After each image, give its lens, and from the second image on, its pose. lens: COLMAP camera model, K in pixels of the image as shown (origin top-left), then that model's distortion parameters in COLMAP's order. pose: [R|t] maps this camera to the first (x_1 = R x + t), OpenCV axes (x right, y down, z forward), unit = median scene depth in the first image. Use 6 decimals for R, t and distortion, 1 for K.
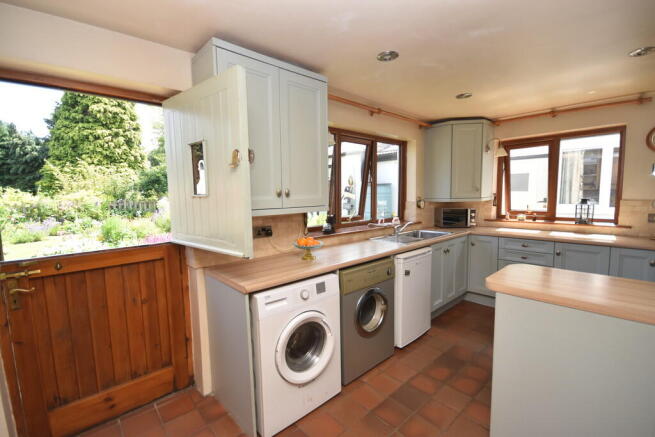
lens RADIAL K [[291.4, 0, 330.7], [0, 291.4, 222.7], [0, 0, 1]] dist [-0.016027, -0.002485]
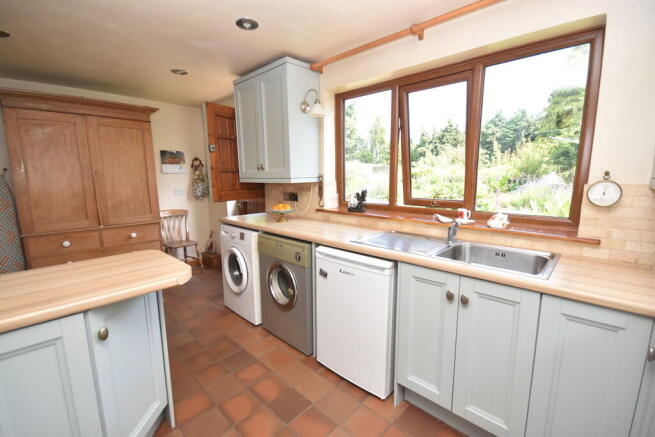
lens RADIAL K [[291.4, 0, 325.6], [0, 291.4, 222.6], [0, 0, 1]] dist [-0.016027, -0.002485]
pose [[0.035984, 0.173310, -0.984210, 0.782967], [-0.088004, 0.981571, 0.169627, -0.066213], [0.995470, 0.080510, 0.050573, 0.768461]]
